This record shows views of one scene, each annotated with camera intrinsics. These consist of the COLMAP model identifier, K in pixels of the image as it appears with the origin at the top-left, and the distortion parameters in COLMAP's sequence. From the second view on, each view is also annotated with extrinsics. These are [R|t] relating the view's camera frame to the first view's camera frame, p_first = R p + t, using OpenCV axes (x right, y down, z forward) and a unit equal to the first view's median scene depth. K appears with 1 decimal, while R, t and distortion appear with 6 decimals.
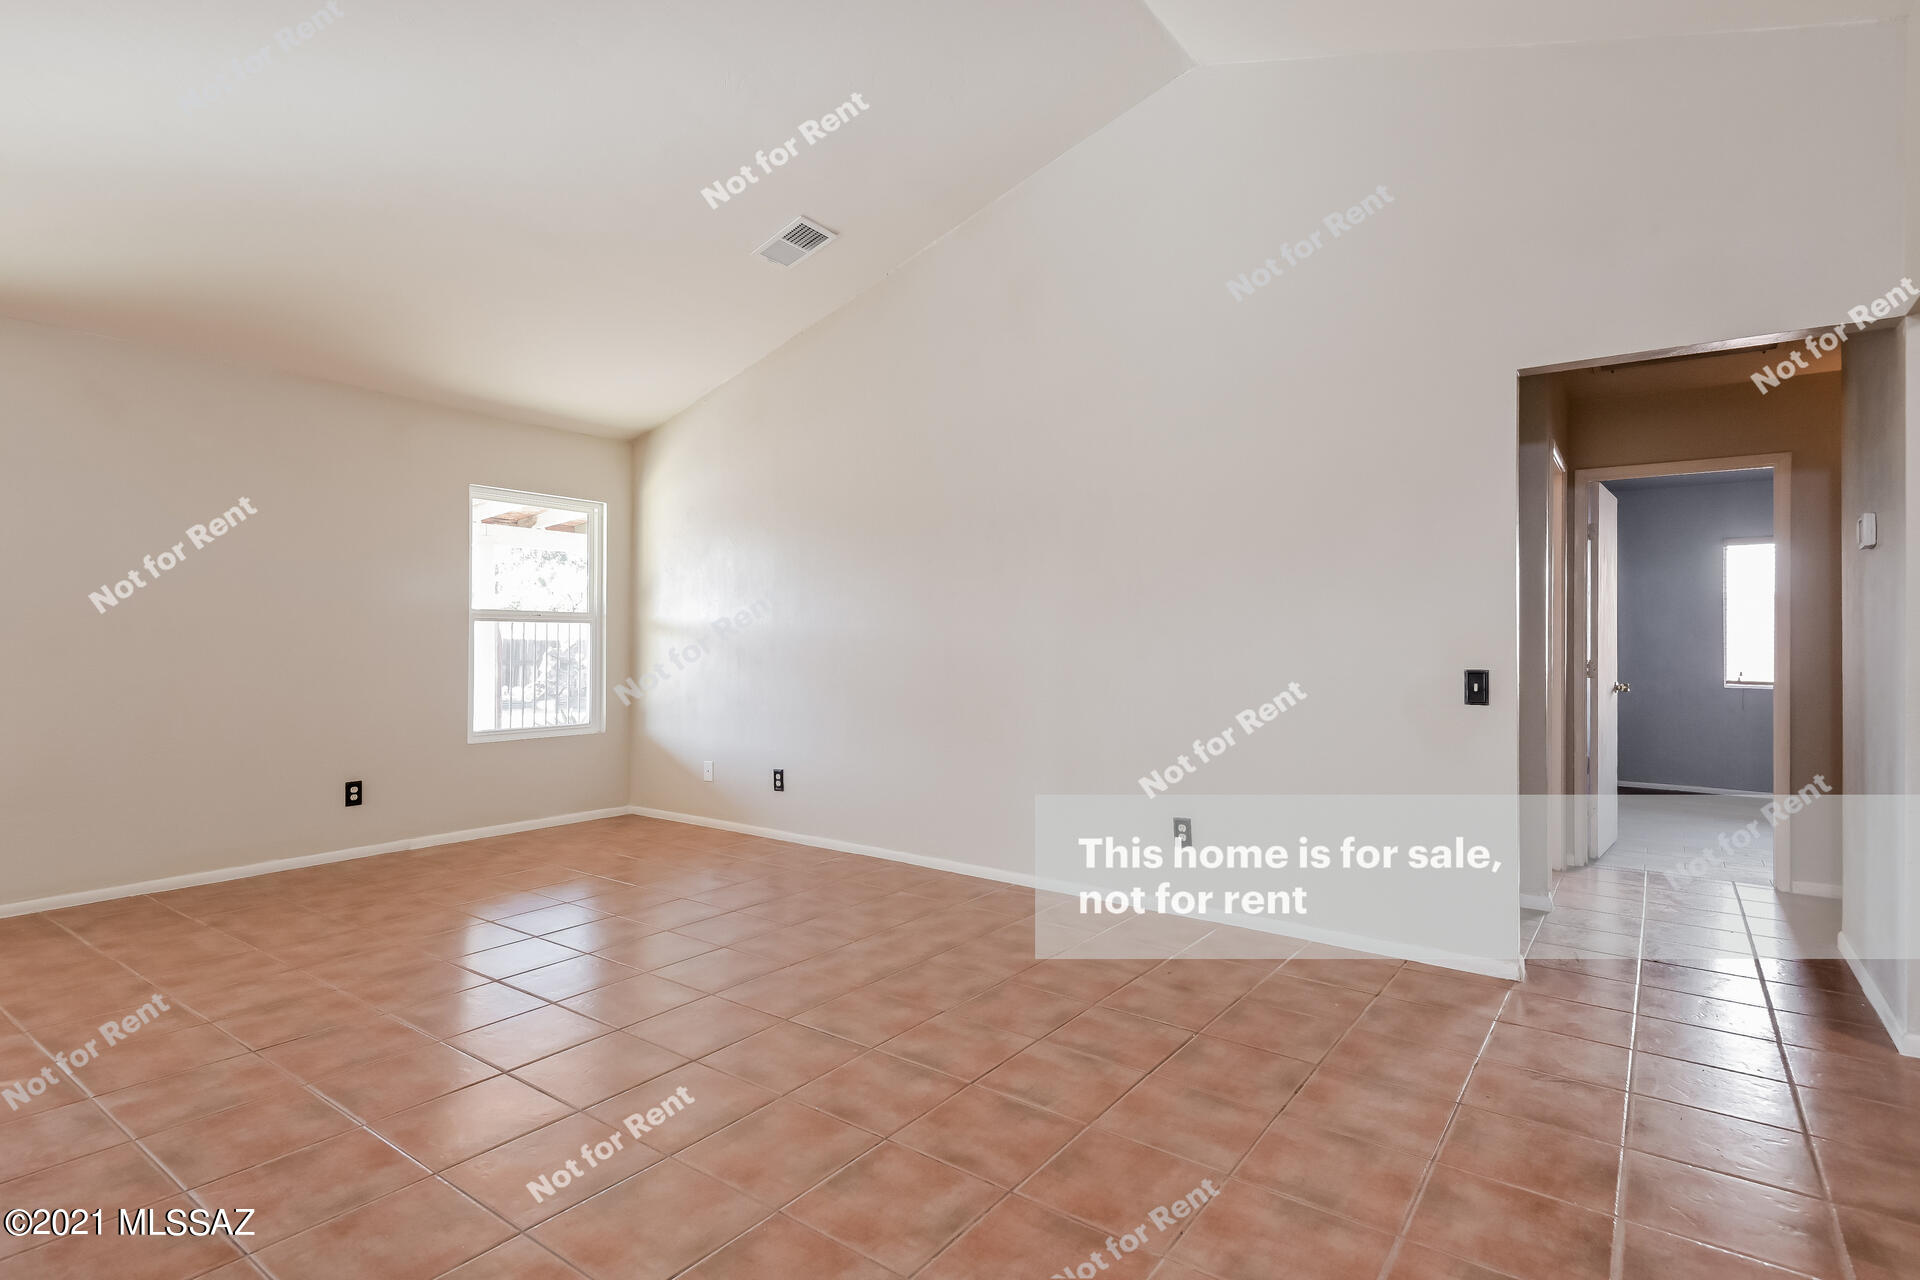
lens RADIAL K [[967.1, 0, 964.6], [0, 967.1, 628.7], [0, 0, 1]] dist [0.002098, -0.012021]
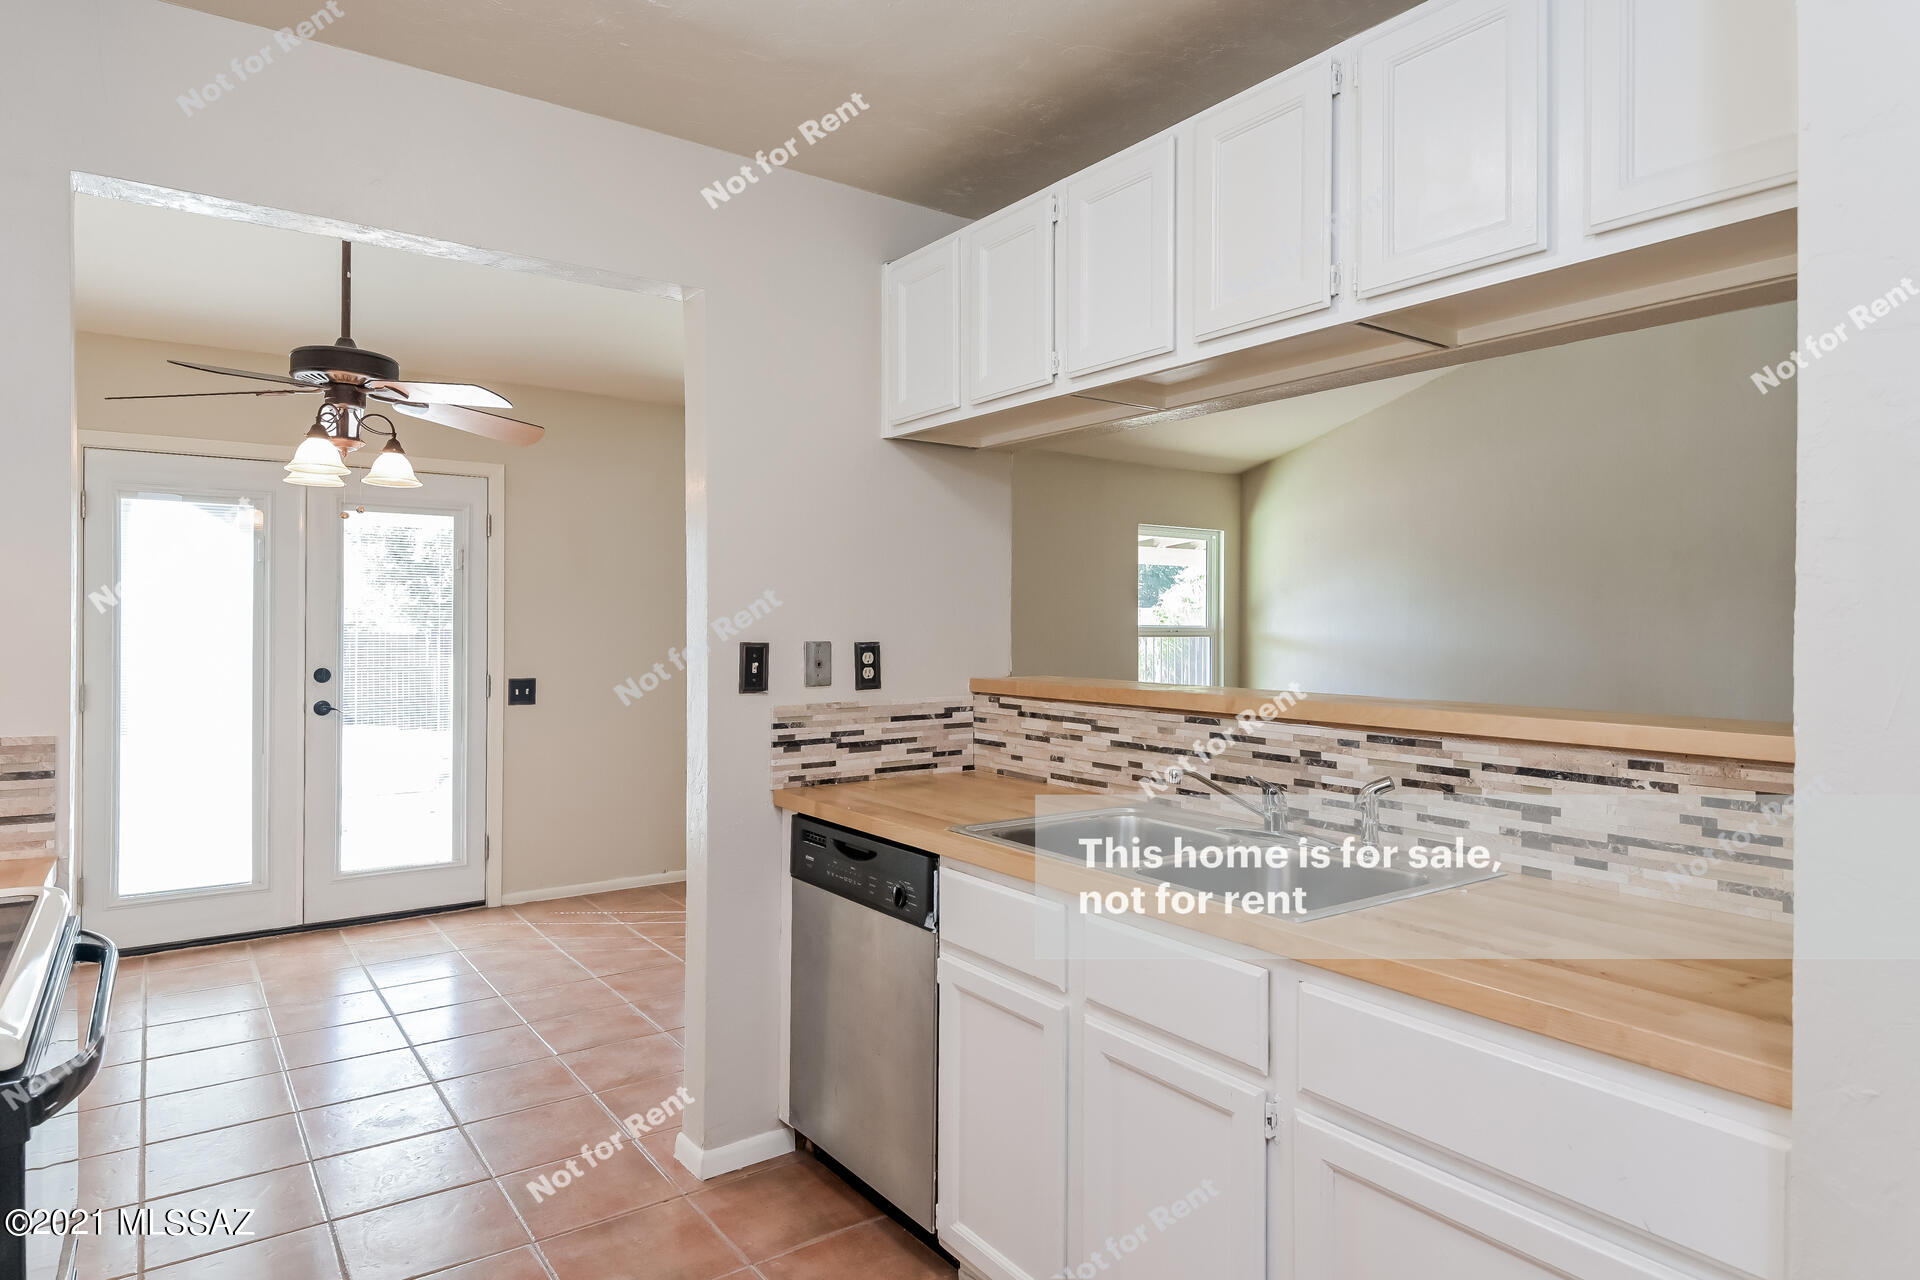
lens RADIAL K [[1095.2, 0, 957.7], [0, 1095.2, 641.6], [0, 0, 1]] dist [0.021830, -0.002733]
pose [[0.950569, 0.005027, -0.310472, -0.466868], [0.002659, 0.999701, 0.024328, -0.055574], [0.310501, -0.023951, 0.950271, -0.600704]]
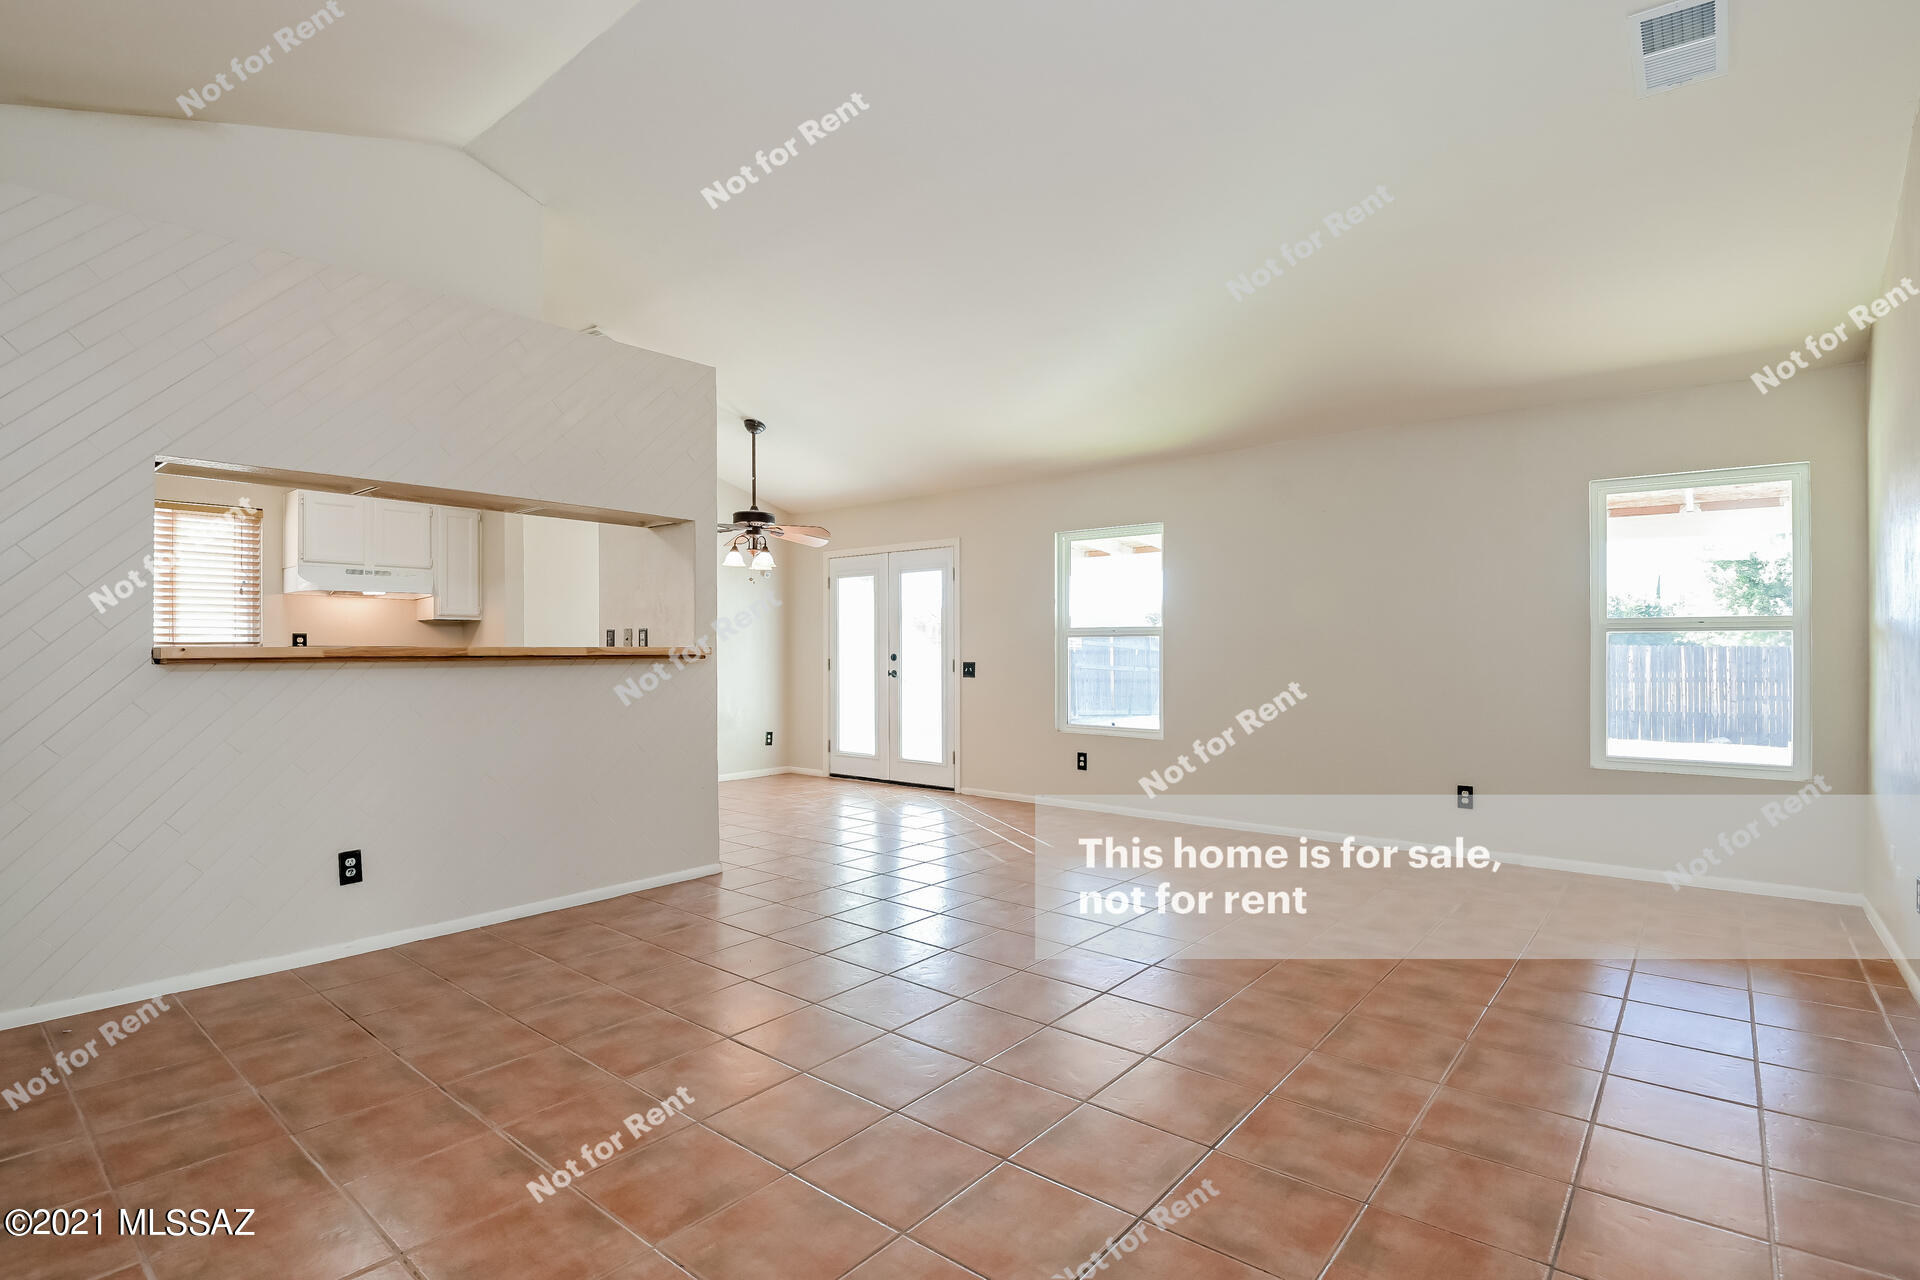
lens RADIAL K [[932.9, 0, 959.4], [0, 932.9, 647.8], [0, 0, 1]] dist [0.002029, -0.002498]
pose [[-0.078857, -0.006455, -0.996865, 0.608674], [0.010668, 0.999916, -0.007319, 0.009995], [0.996829, -0.011212, -0.078782, 0.733643]]
